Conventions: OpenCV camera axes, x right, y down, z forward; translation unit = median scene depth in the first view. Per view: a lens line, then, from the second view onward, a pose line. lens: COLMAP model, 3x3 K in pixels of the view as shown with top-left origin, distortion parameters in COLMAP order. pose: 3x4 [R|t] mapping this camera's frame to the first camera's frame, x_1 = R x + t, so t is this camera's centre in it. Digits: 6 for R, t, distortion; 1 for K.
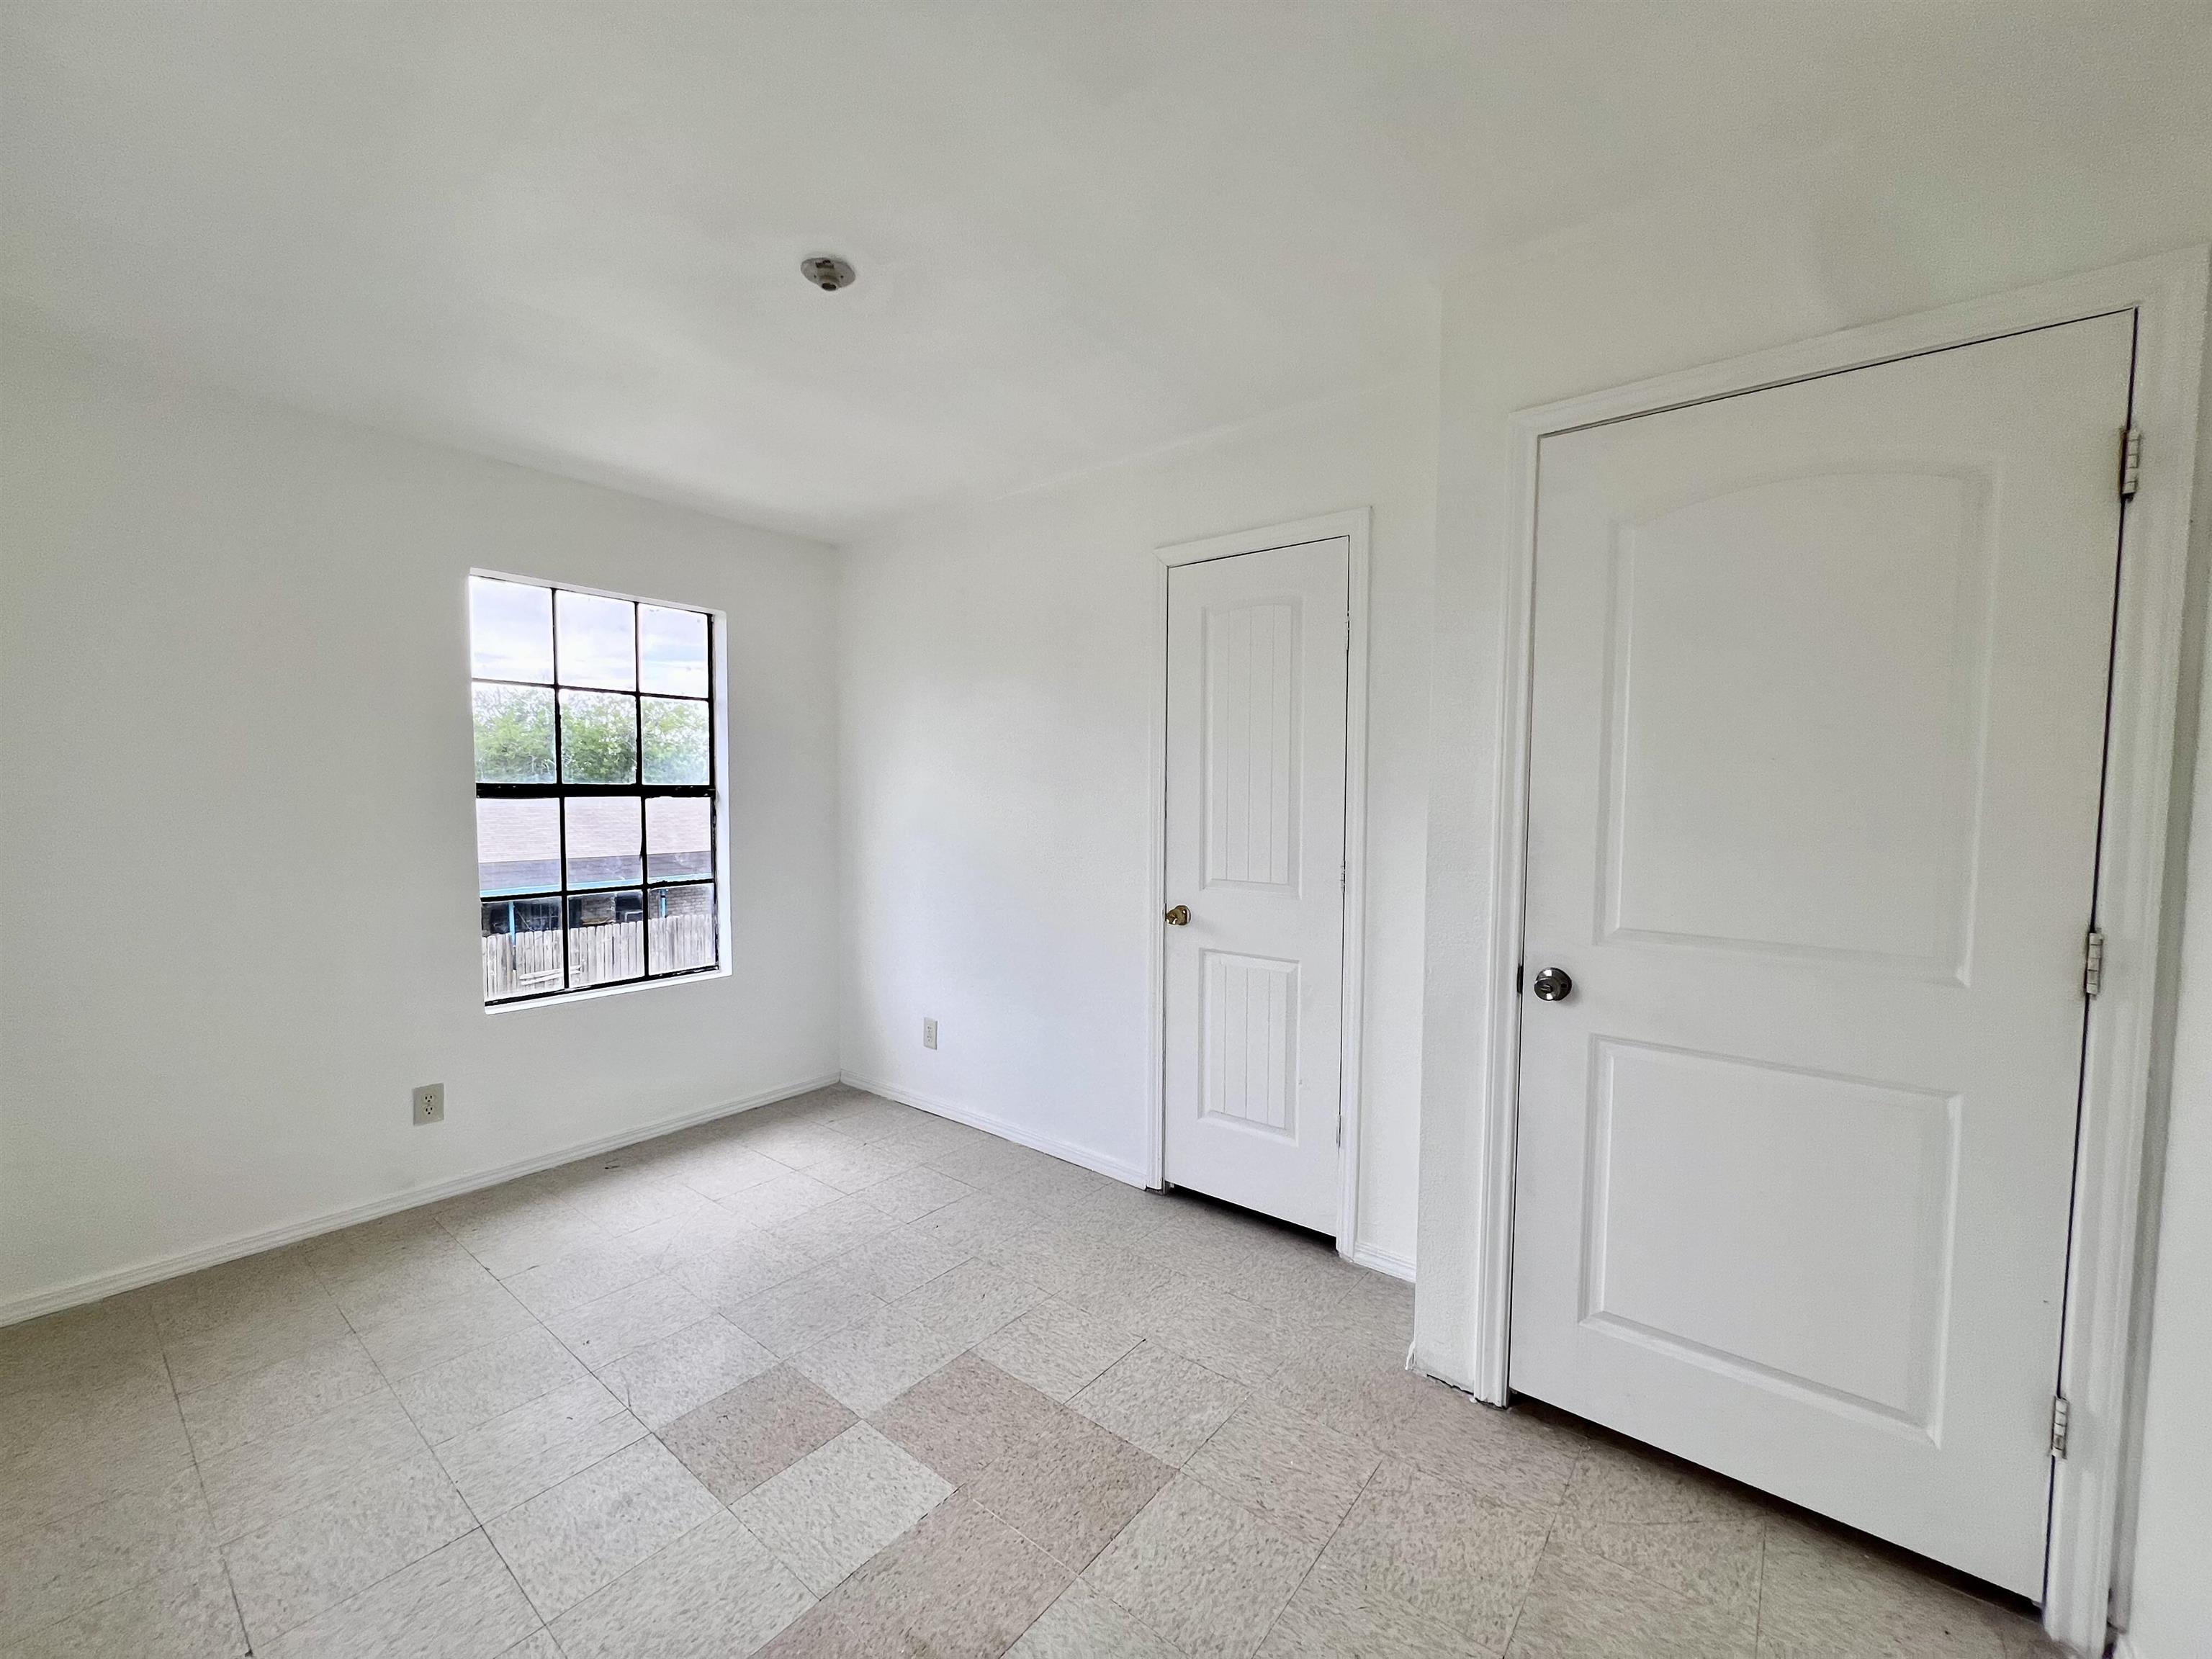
lens RADIAL K [[888.9, 0, 1100.7], [0, 888.9, 833.4], [0, 0, 1]] dist [-0.001868, 0.001229]
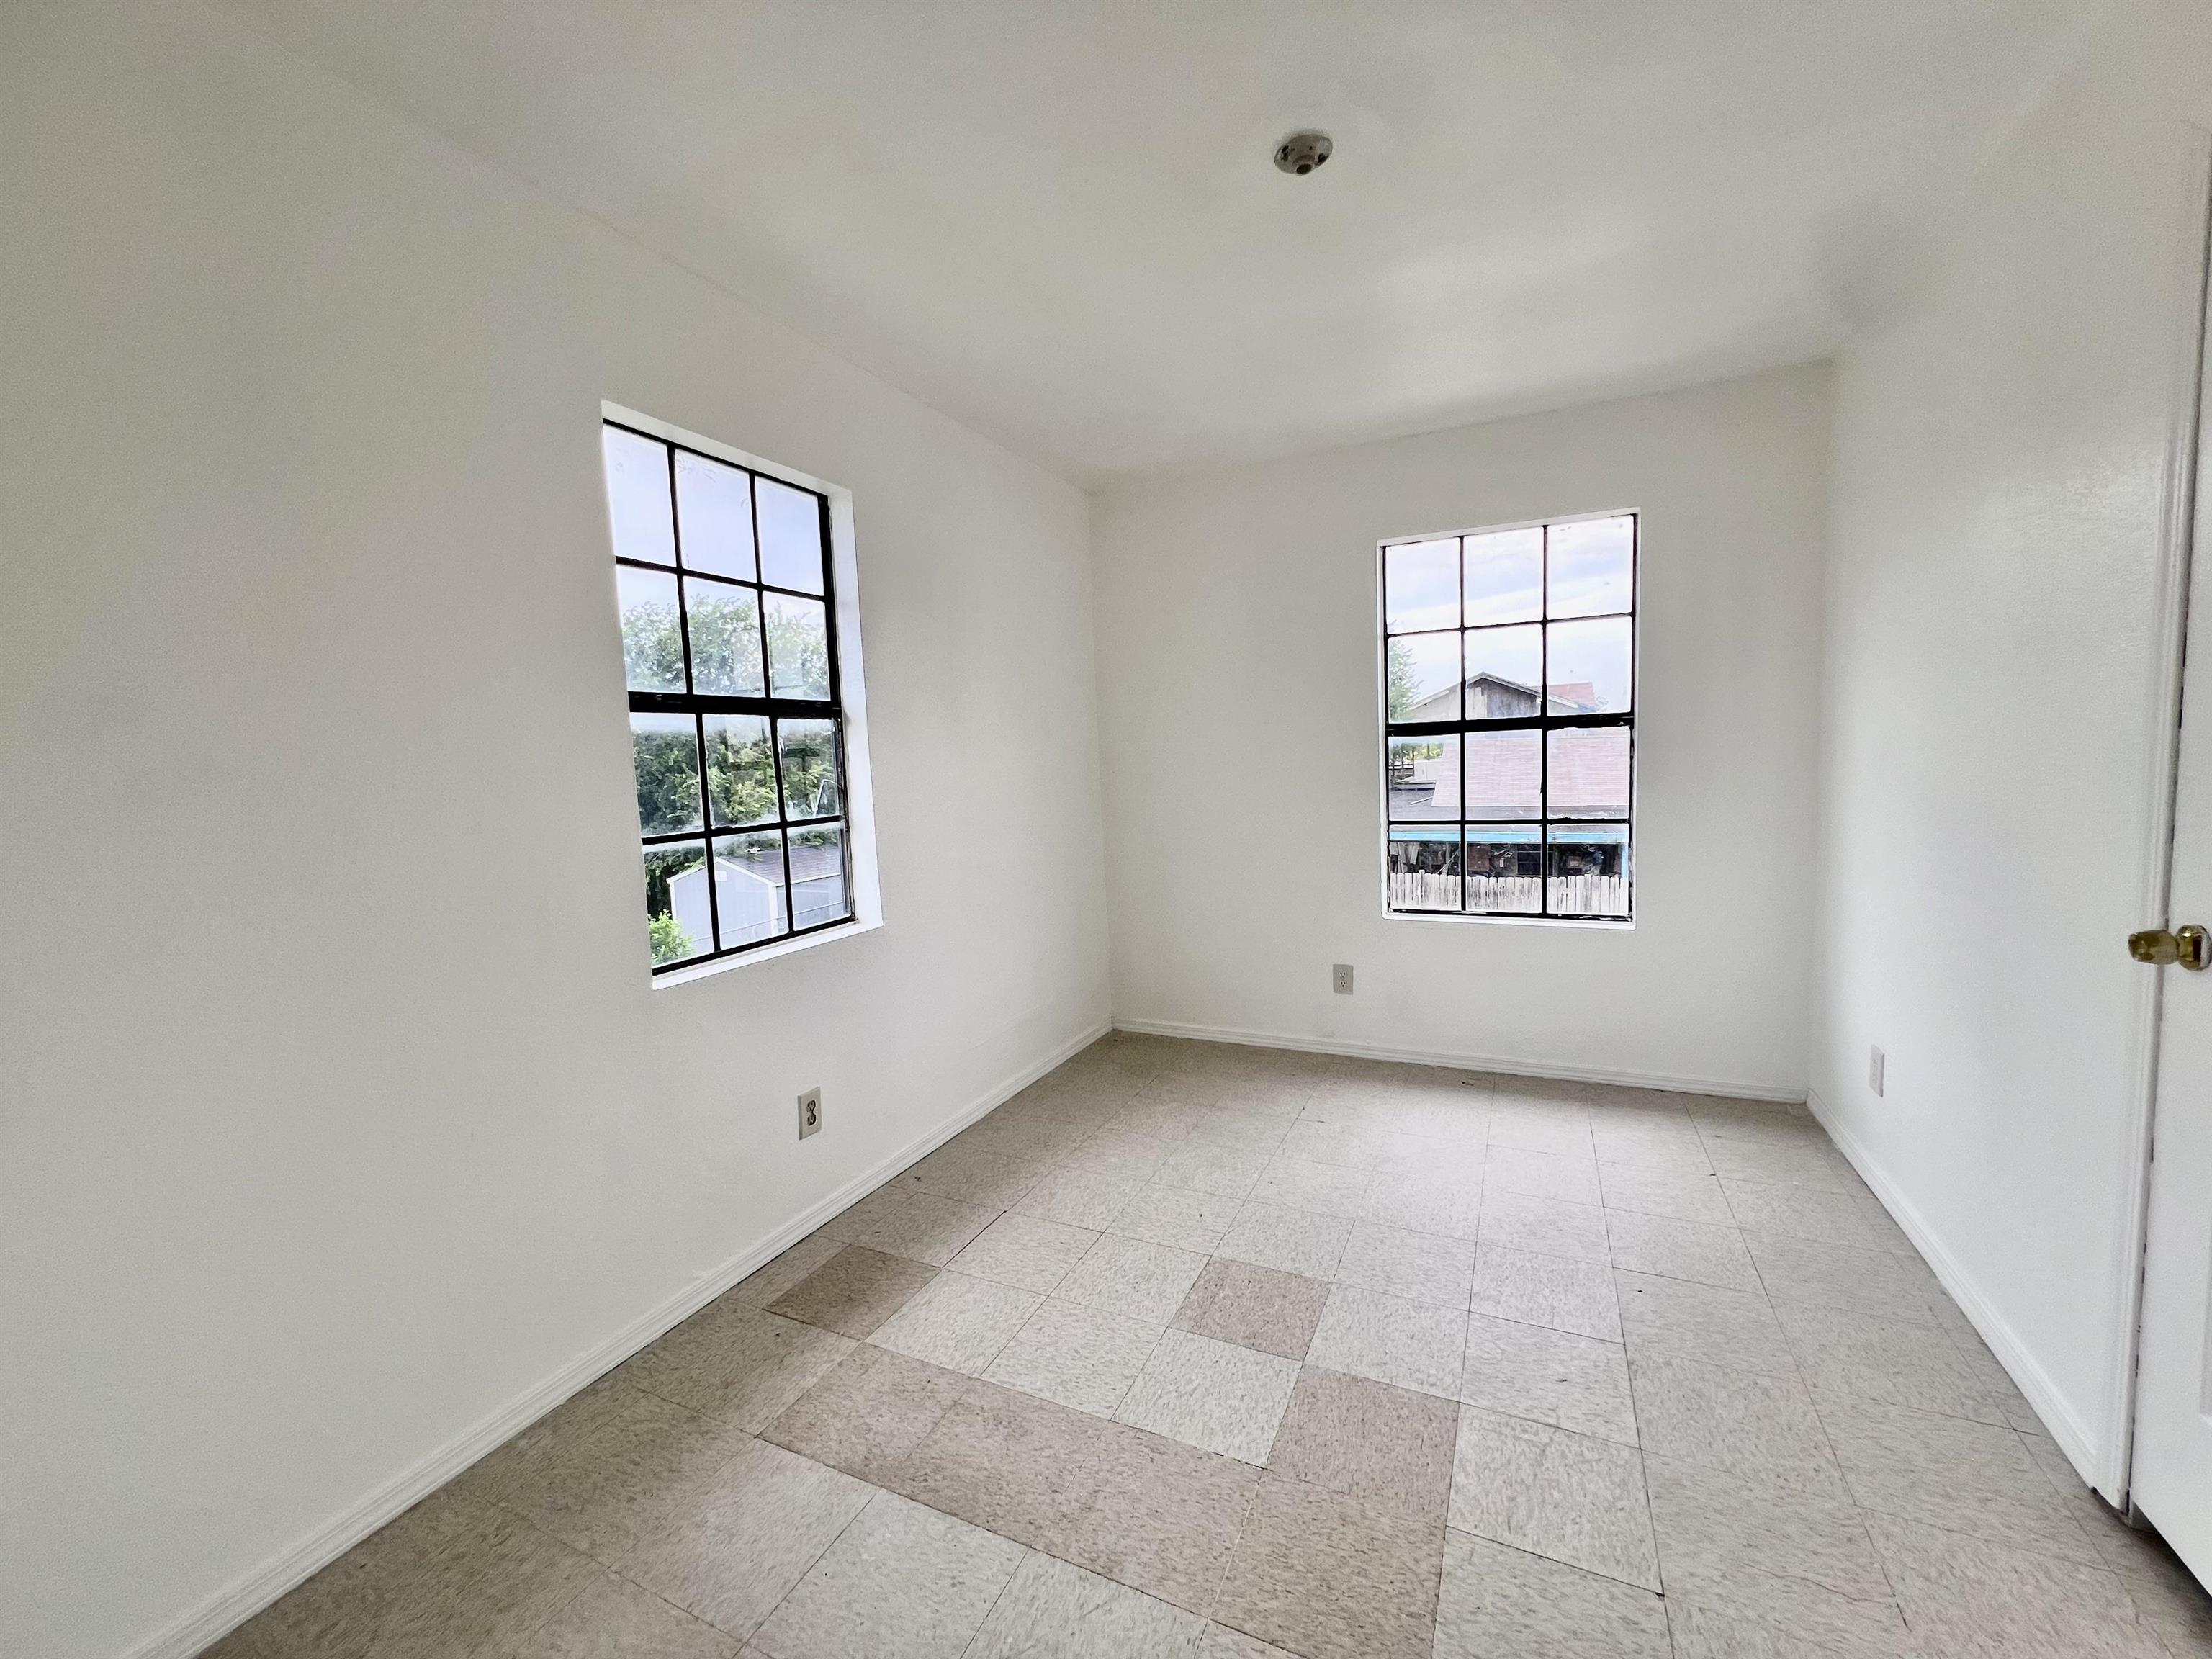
lens RADIAL K [[888.9, 0, 1108.9], [0, 888.9, 833.4], [0, 0, 1]] dist [-0.001868, 0.001229]
pose [[0.234590, 0.069010, -0.969642, 0.408340], [-0.004517, 0.997544, 0.069903, 0.008338], [0.972084, -0.012019, 0.234325, 0.395760]]
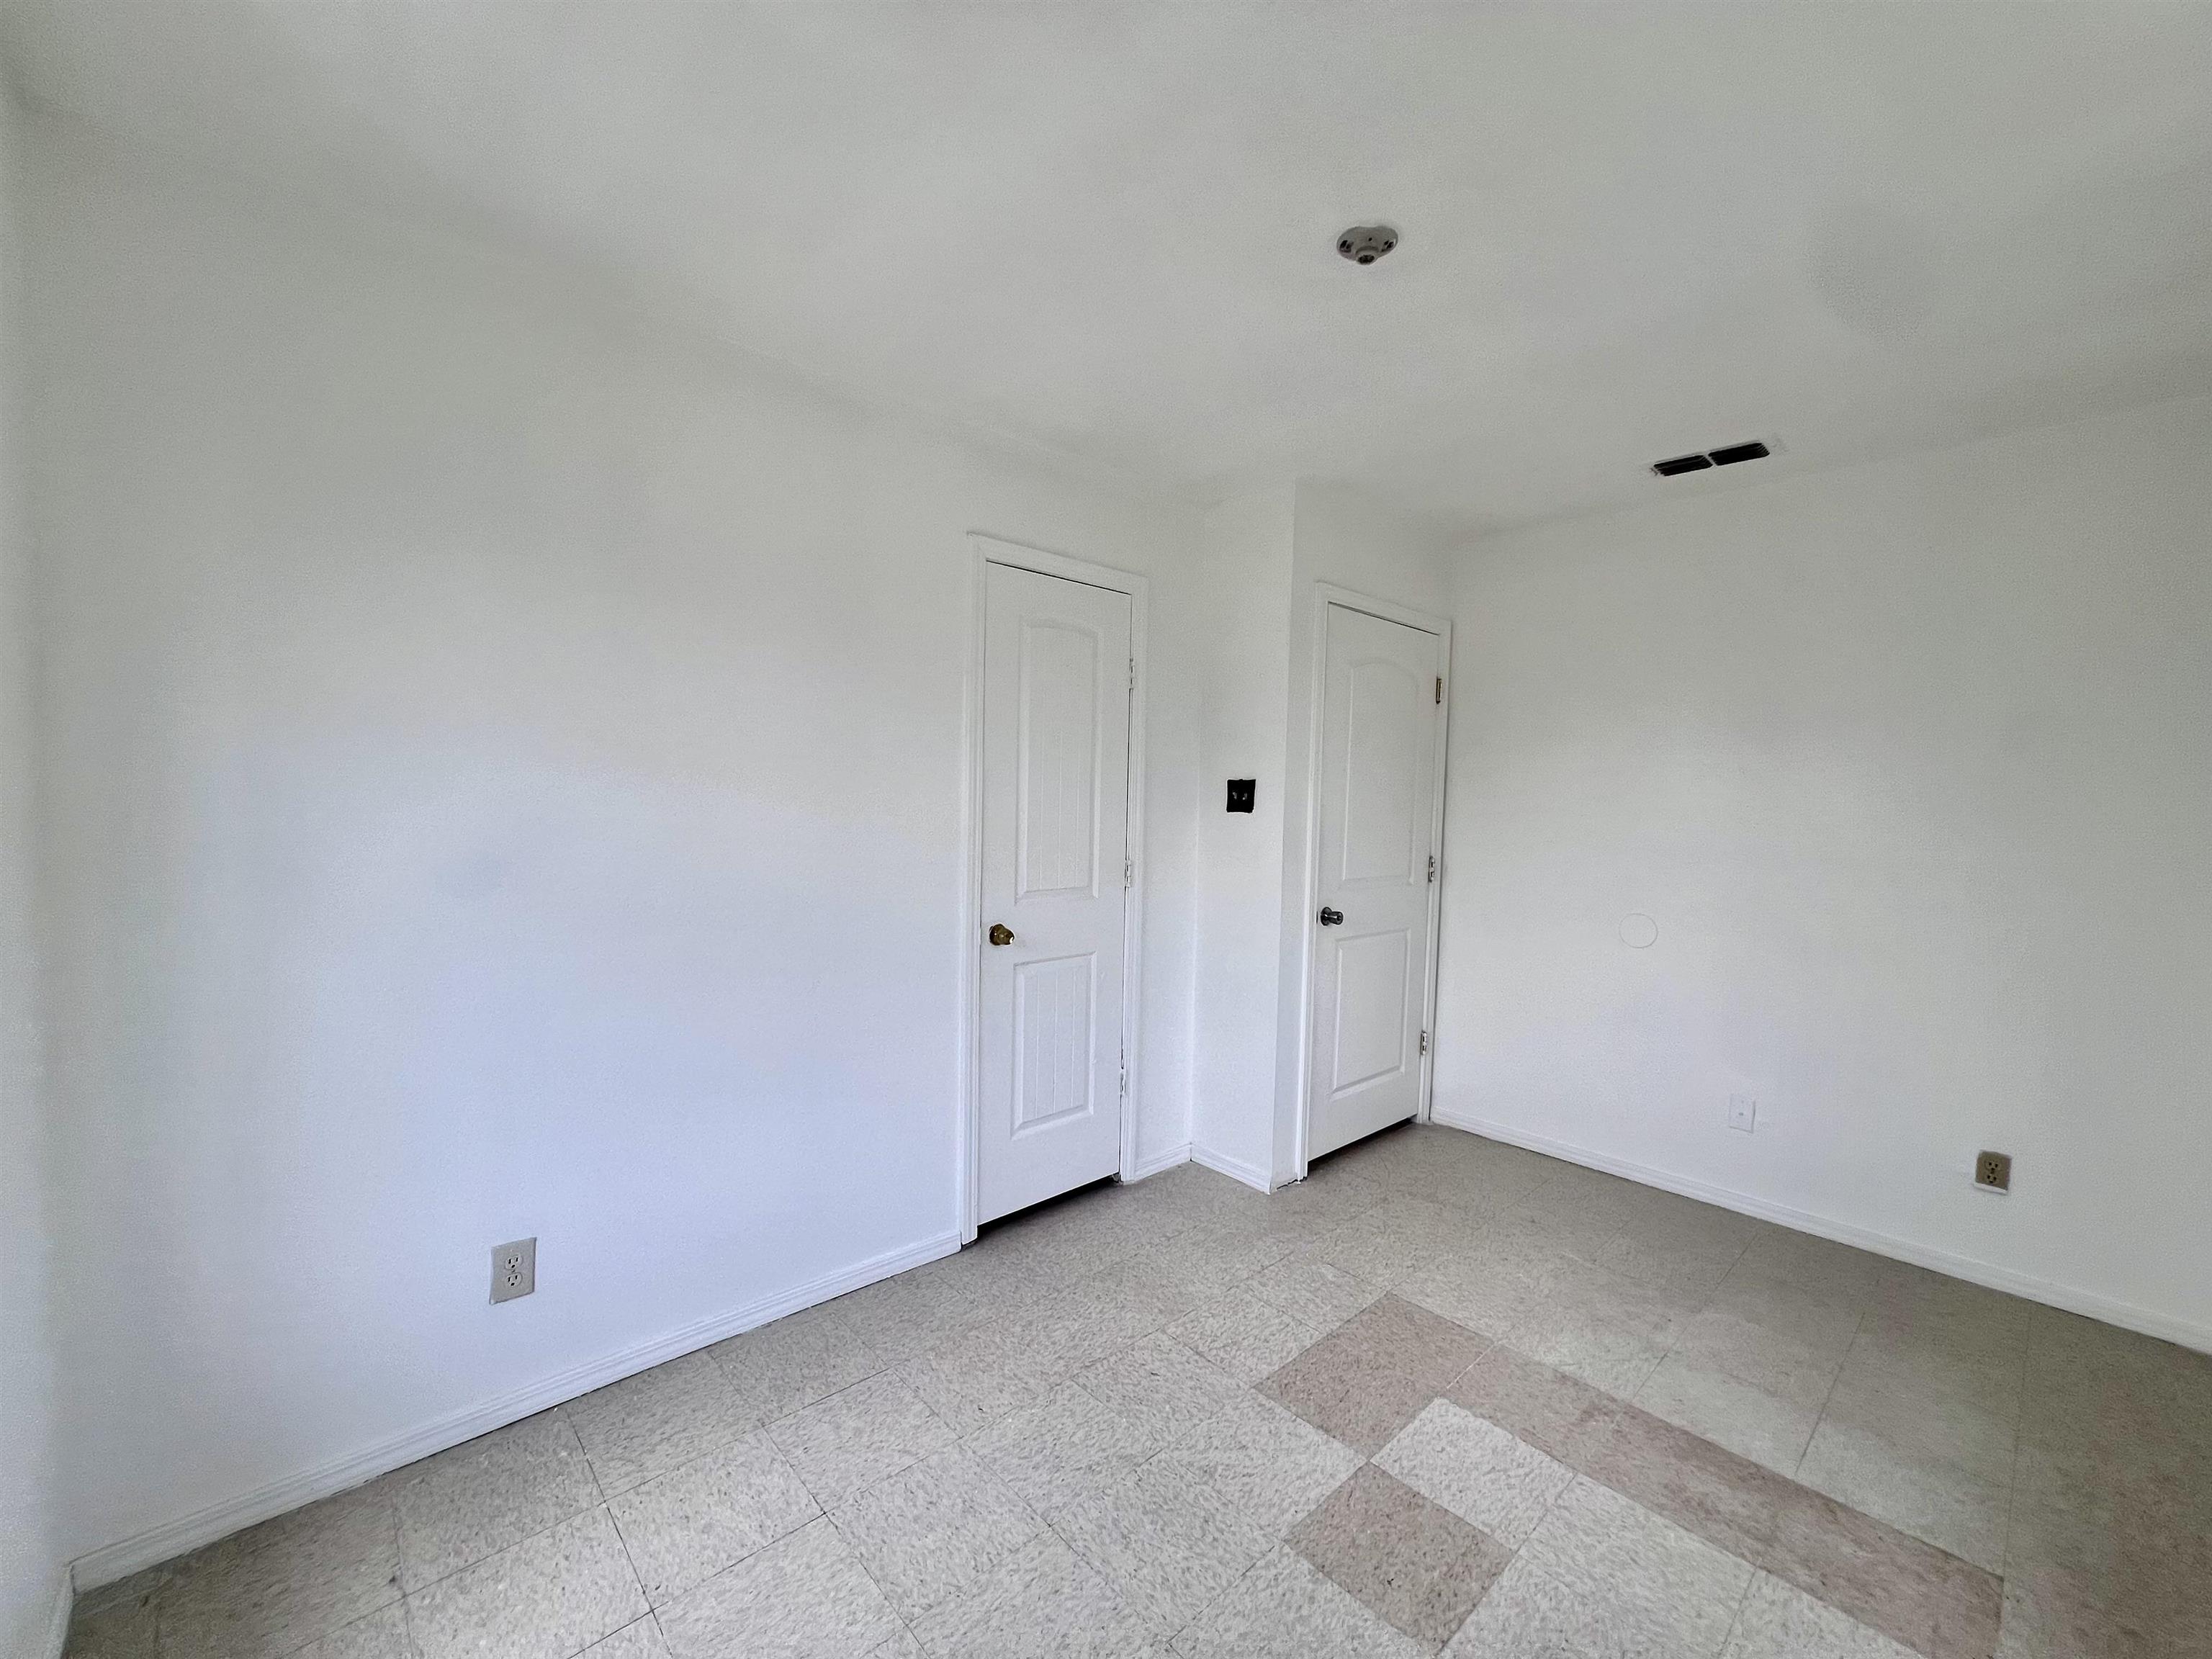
lens RADIAL K [[888.9, 0, 1109.5], [0, 888.9, 832.2], [0, 0, 1]] dist [-0.001868, 0.001229]
pose [[0.148551, -0.043483, 0.987948, -0.864009], [0.027584, 0.998826, 0.039814, -0.053739], [-0.988520, 0.021337, 0.149576, 0.777193]]
